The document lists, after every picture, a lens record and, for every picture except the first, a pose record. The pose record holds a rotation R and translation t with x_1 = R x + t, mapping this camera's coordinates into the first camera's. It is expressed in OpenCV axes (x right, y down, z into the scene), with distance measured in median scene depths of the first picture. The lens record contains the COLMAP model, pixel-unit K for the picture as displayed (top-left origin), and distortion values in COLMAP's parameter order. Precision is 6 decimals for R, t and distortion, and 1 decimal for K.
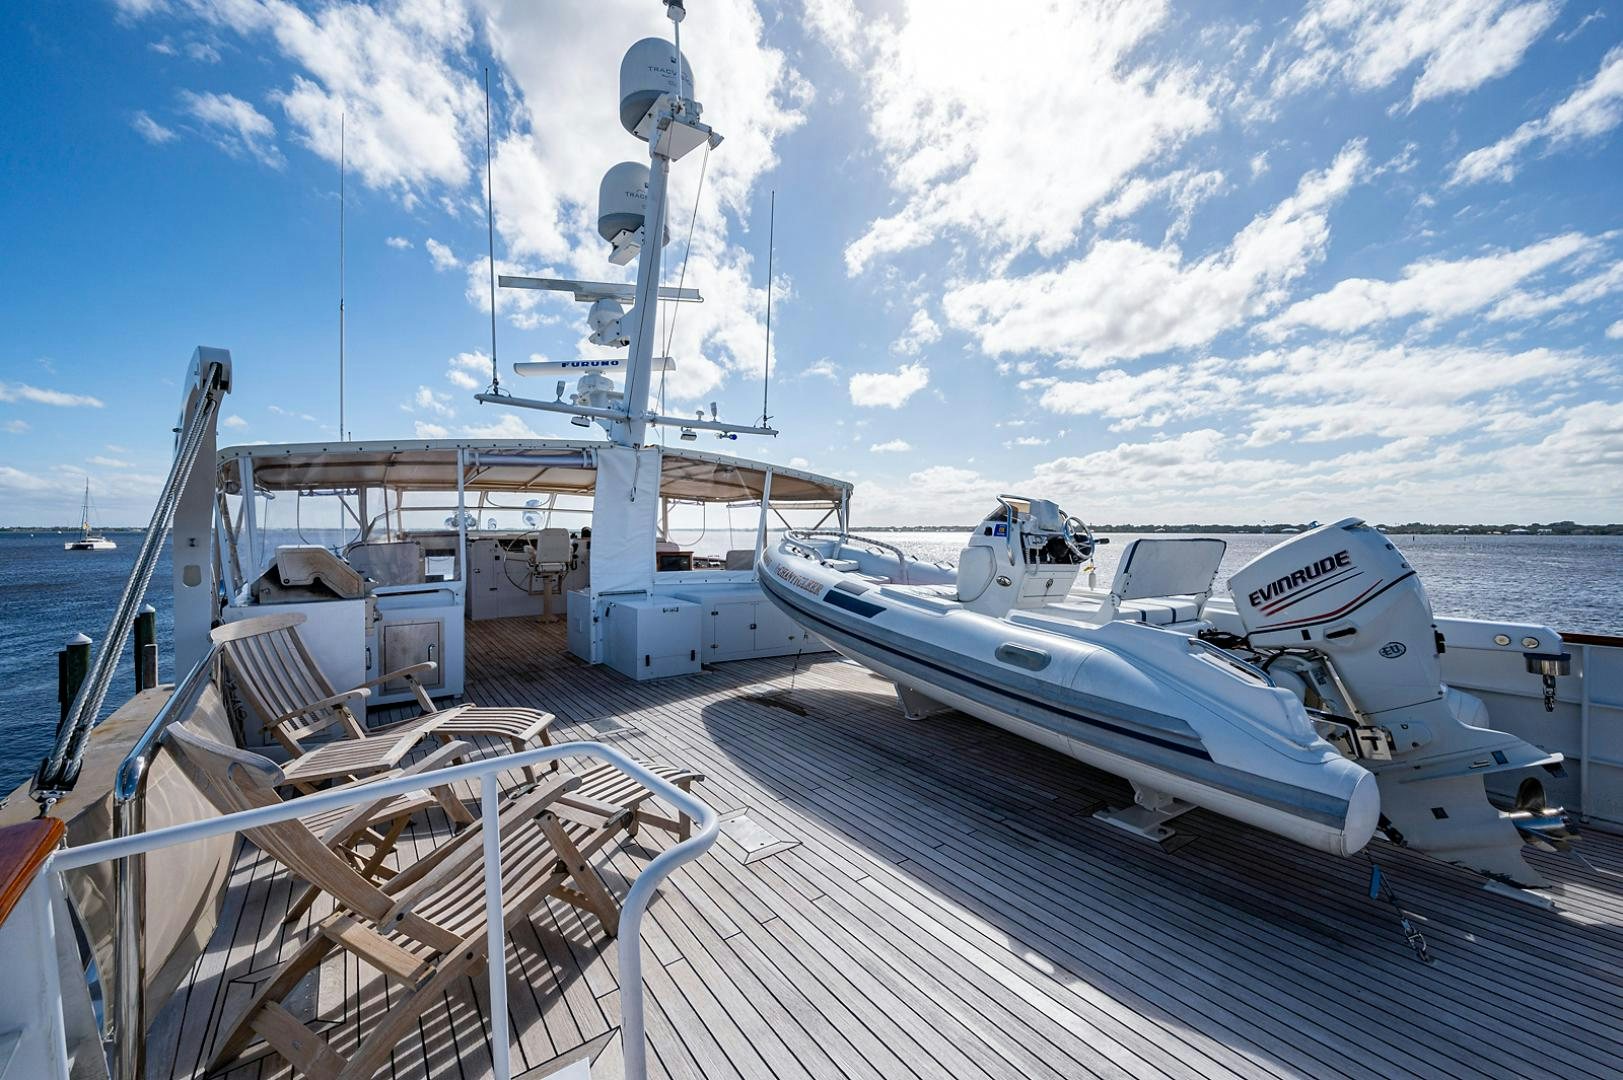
lens RADIAL K [[643.6, 0, 811.5], [0, 643.6, 540.0], [0, 0, 1]] dist [0.002403, 0.000520]
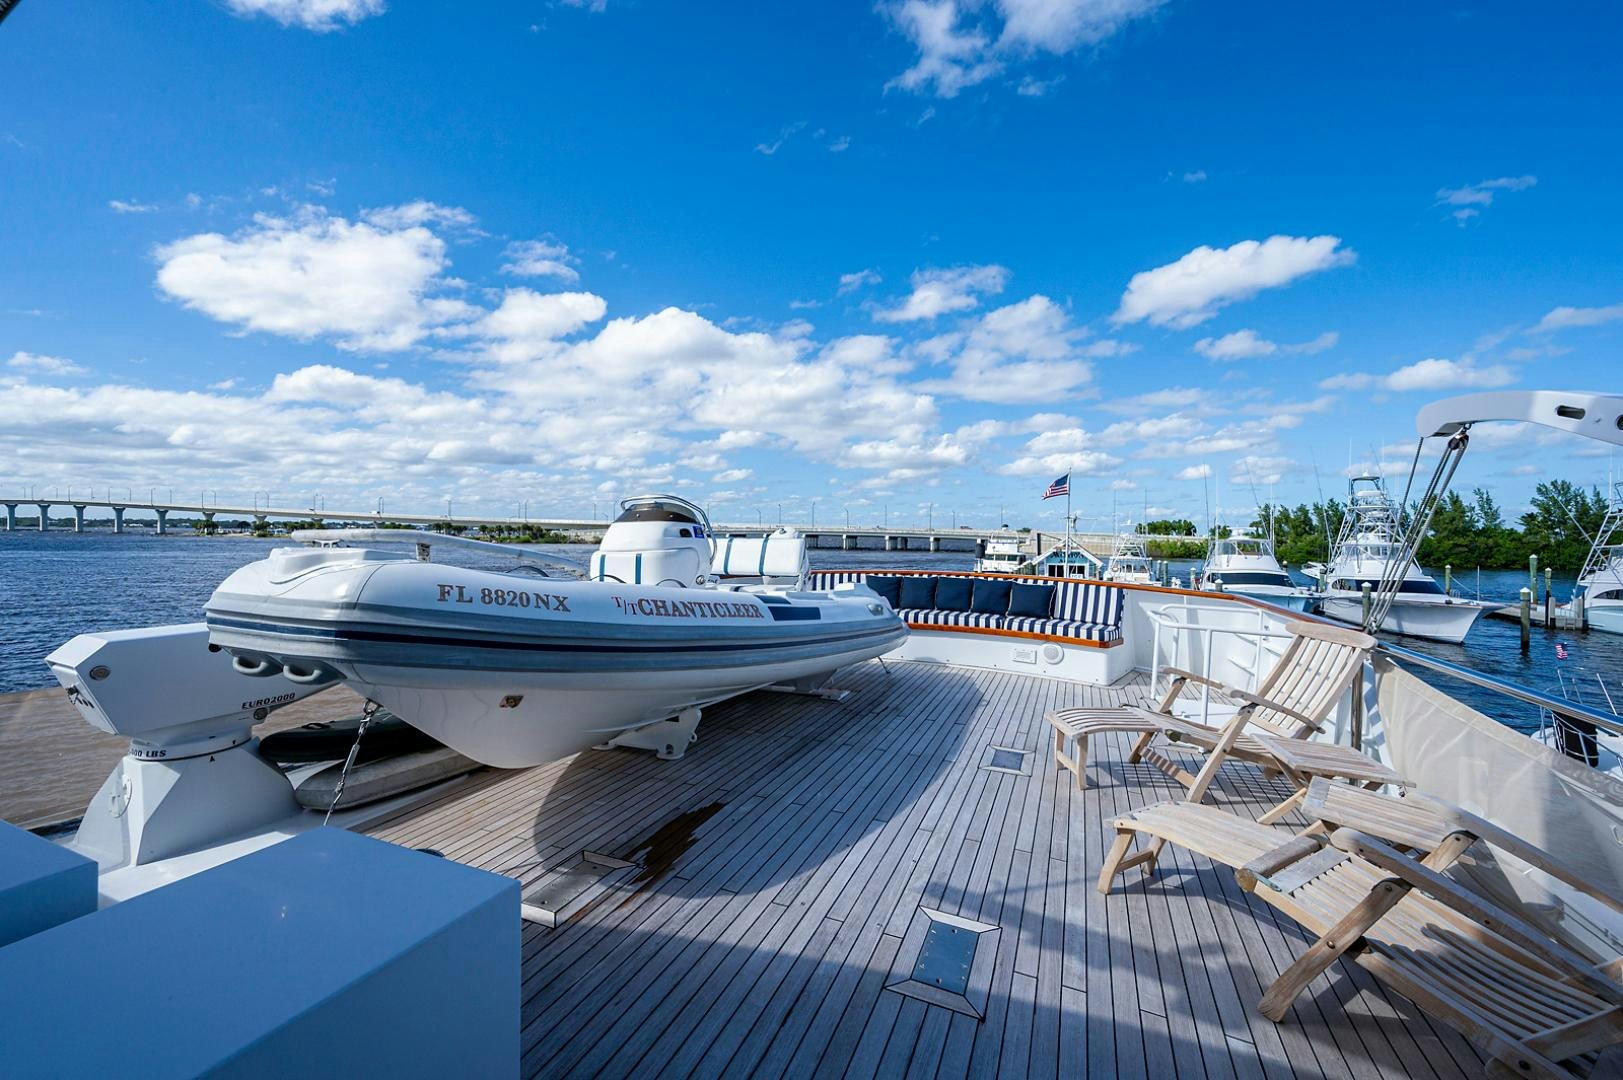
lens RADIAL K [[643.6, 0, 811.5], [0, 643.6, 540.0], [0, 0, 1]] dist [0.002403, 0.000520]
pose [[-0.523632, -0.017113, 0.851773, -0.675985], [0.000757, 0.999788, 0.020553, -0.021125], [-0.851944, 0.011407, -0.523508, 1.355159]]
